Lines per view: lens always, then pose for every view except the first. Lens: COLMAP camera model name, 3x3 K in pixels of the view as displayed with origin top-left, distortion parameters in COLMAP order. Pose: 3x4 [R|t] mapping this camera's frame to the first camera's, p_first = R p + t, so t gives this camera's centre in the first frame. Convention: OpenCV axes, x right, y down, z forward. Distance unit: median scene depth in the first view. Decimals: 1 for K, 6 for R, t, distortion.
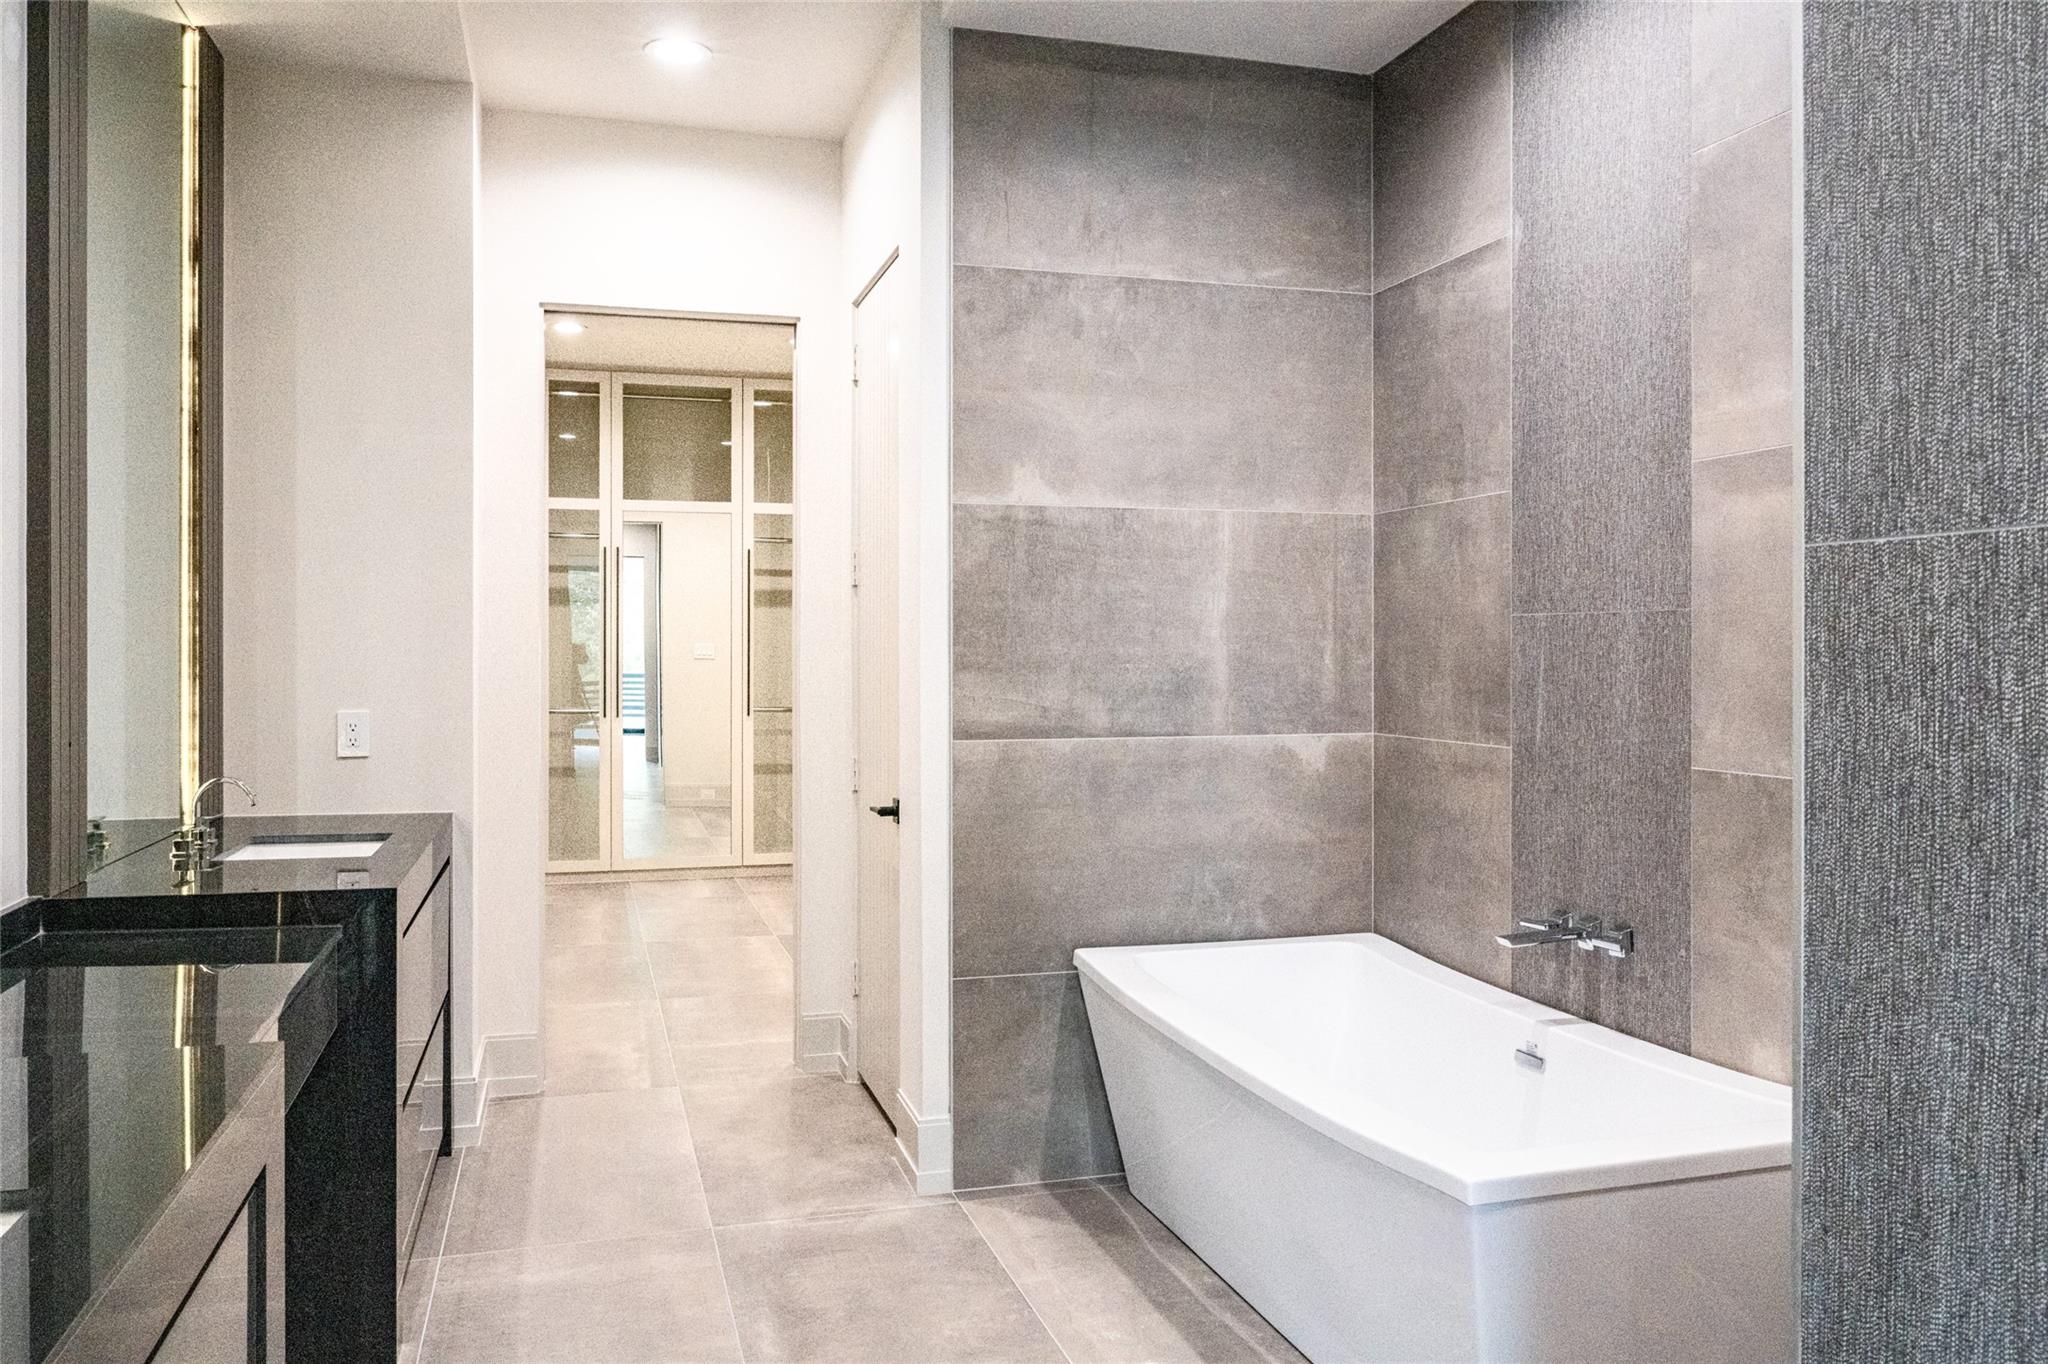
lens RADIAL K [[1494.5, 0, 1021.5], [0, 1494.5, 662.1], [0, 0, 1]] dist [-0.015607, 0.010160]
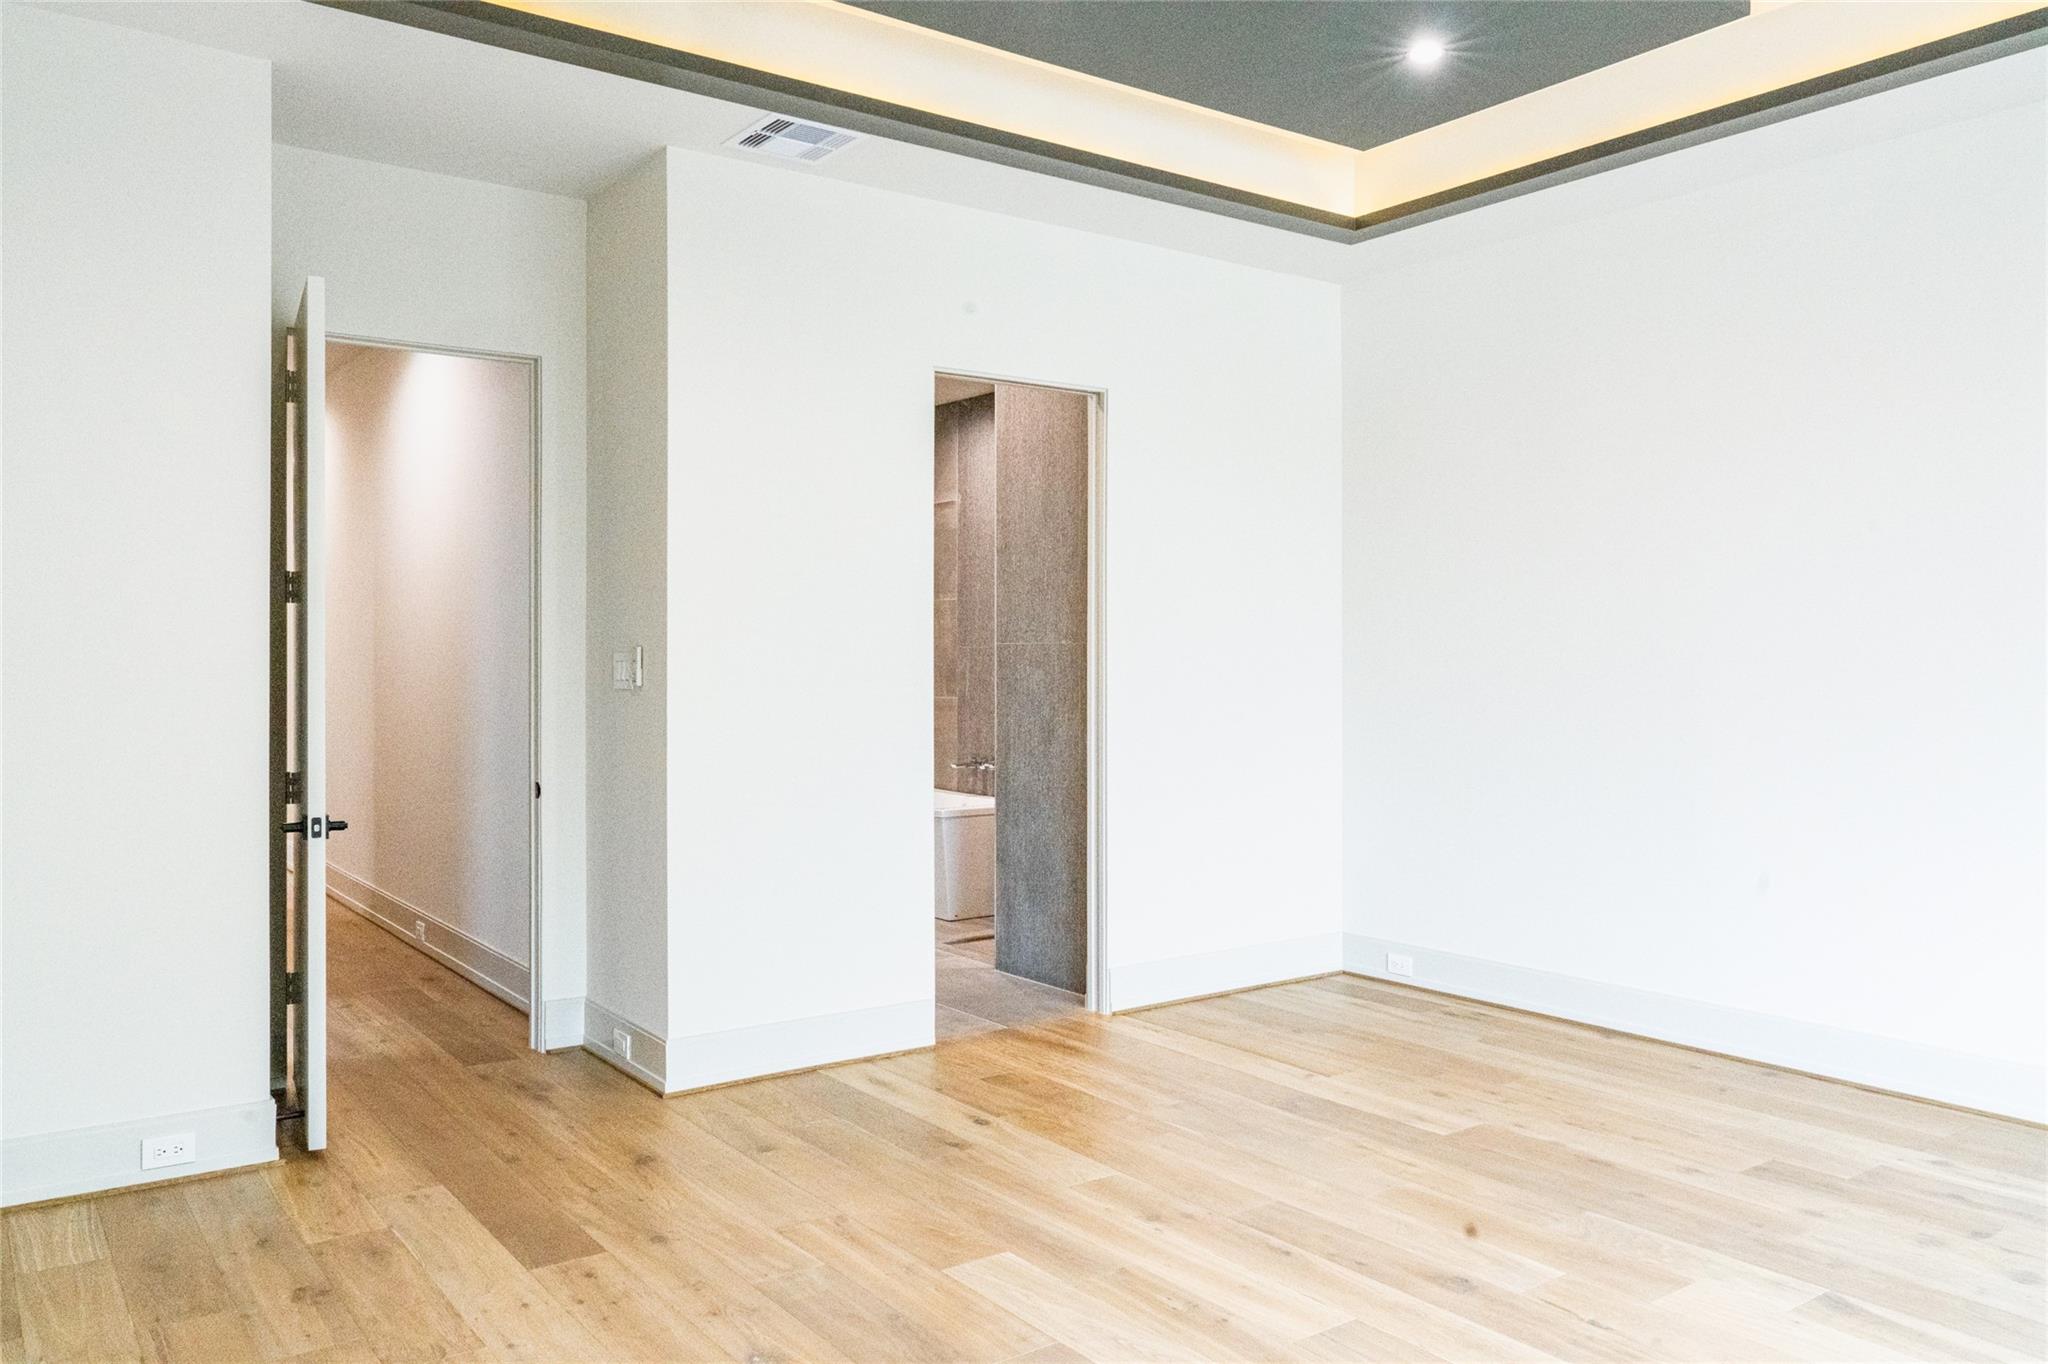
lens RADIAL K [[1494.5, 0, 1022.4], [0, 1494.5, 677.4], [0, 0, 1]] dist [-0.015607, 0.010160]
pose [[0.940524, -0.002824, 0.339715, -0.545162], [0.000769, 0.999981, 0.006183, 0.006687], [-0.339726, -0.005554, 0.940508, -1.804546]]
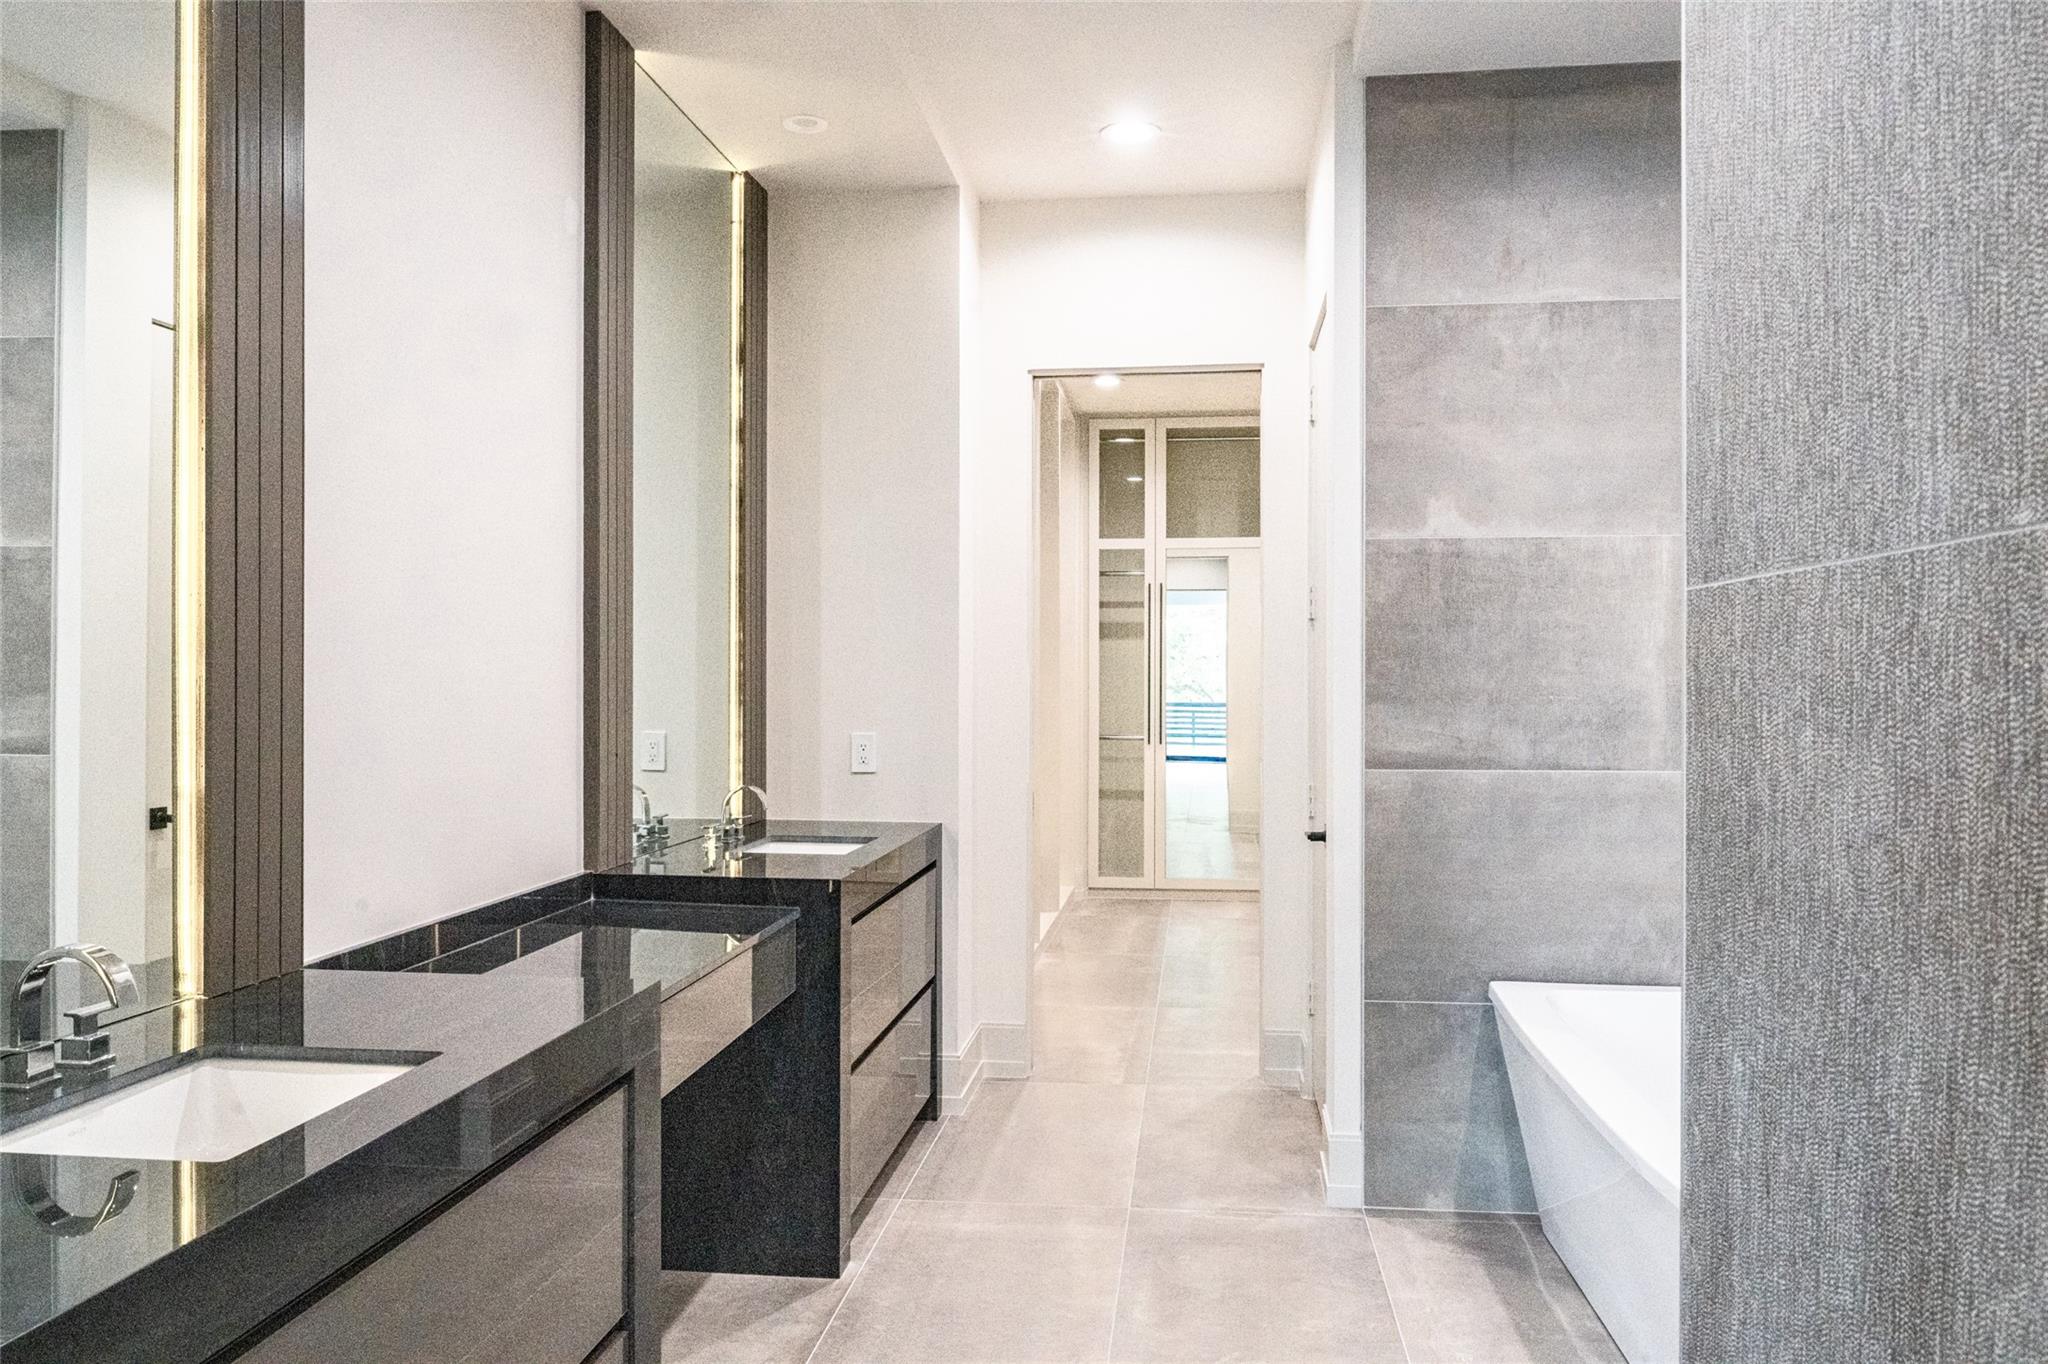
lens RADIAL K [[1494.5, 0, 1021.2], [0, 1494.5, 692.1], [0, 0, 1]] dist [-0.015607, 0.010160]
pose [[0.921274, 0.003111, -0.388901, 0.132299], [-0.003085, 0.999995, 0.000692, -0.000742], [0.388902, 0.000562, 0.921279, -0.039684]]
